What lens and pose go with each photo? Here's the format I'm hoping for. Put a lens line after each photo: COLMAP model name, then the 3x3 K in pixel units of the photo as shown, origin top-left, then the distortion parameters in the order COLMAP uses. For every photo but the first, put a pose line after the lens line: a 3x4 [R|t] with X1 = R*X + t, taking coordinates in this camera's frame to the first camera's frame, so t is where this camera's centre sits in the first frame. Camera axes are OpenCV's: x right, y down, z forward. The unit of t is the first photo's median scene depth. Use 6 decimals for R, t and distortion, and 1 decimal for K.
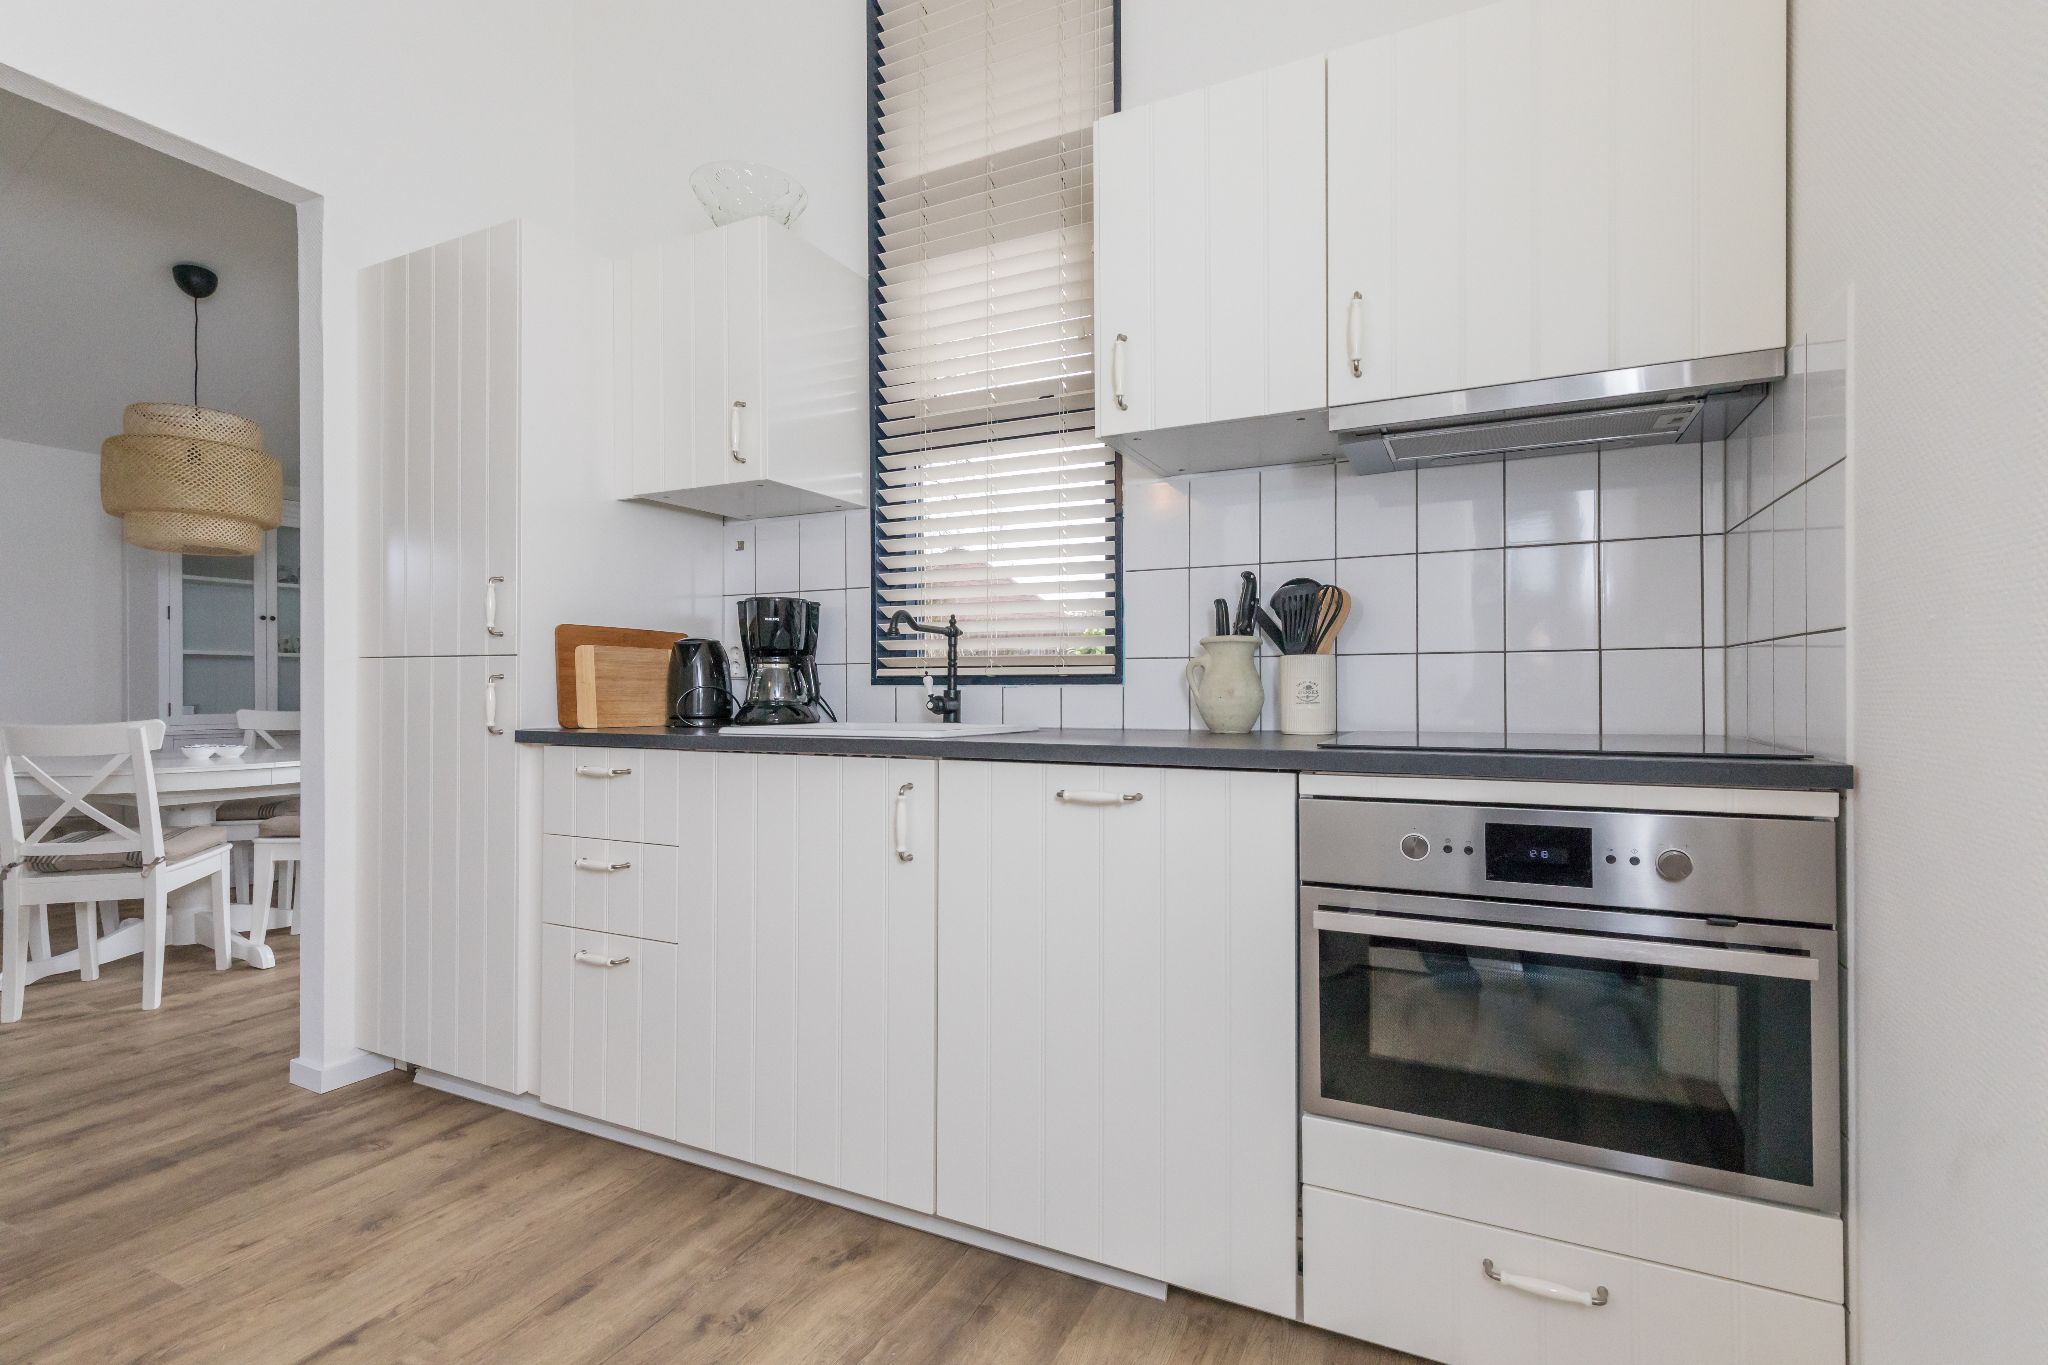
lens RADIAL K [[937.4, 0, 1030.1], [0, 937.4, 683.7], [0, 0, 1]] dist [0.004736, 0.000876]
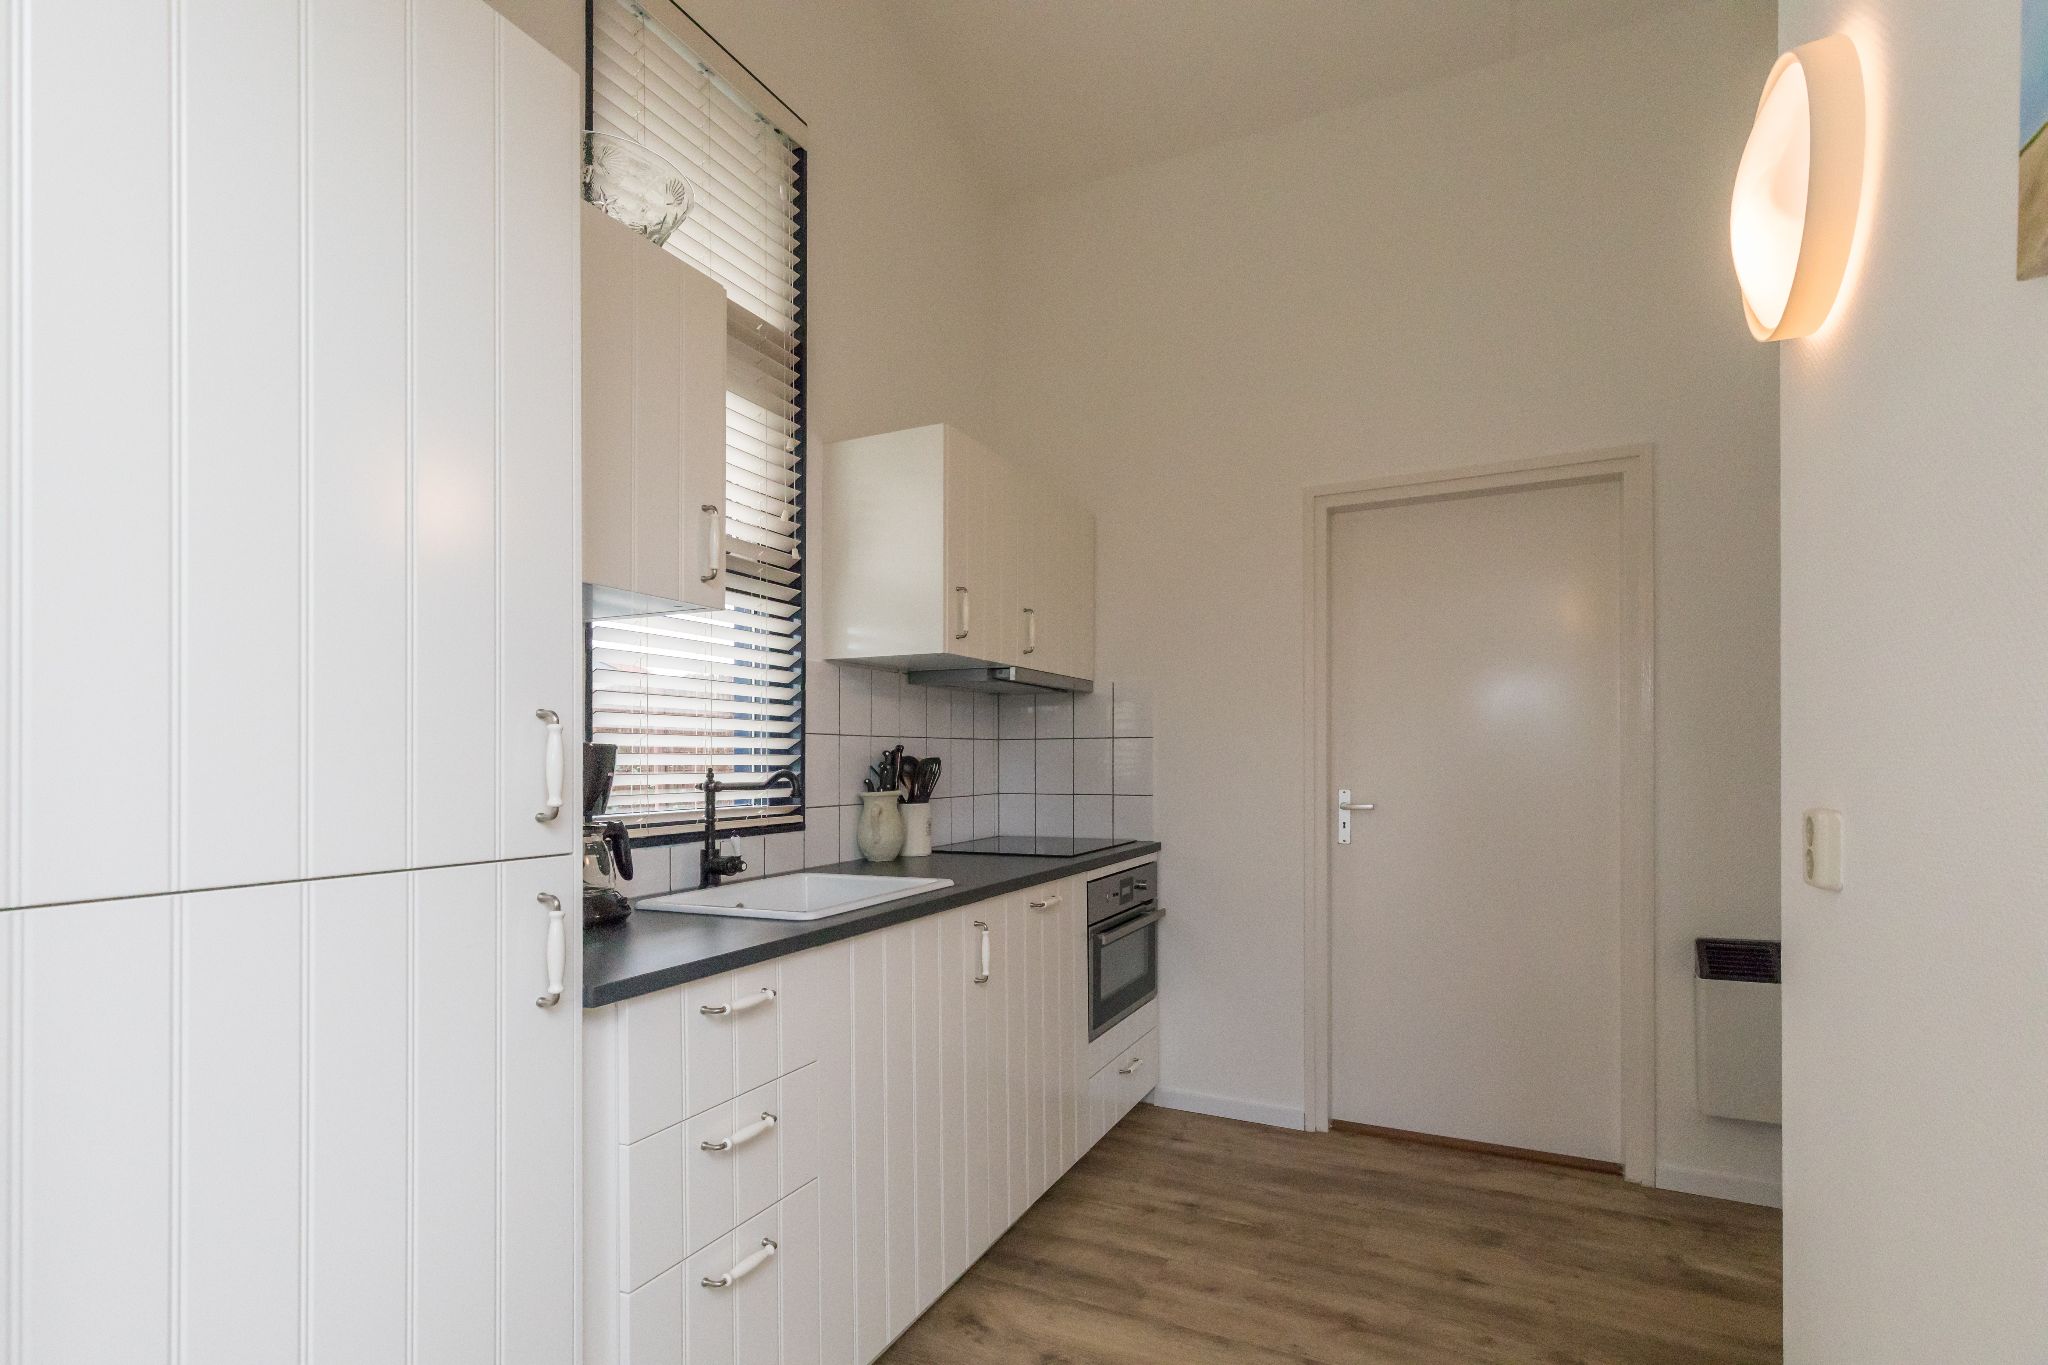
lens RADIAL K [[937.4, 0, 1053.4], [0, 937.4, 769.9], [0, 0, 1]] dist [0.004736, 0.000876]
pose [[-0.019227, 0.009514, 0.999770, -1.133566], [0.009691, 0.999910, -0.009329, -0.063476], [-0.999768, 0.009510, -0.019318, 0.748812]]
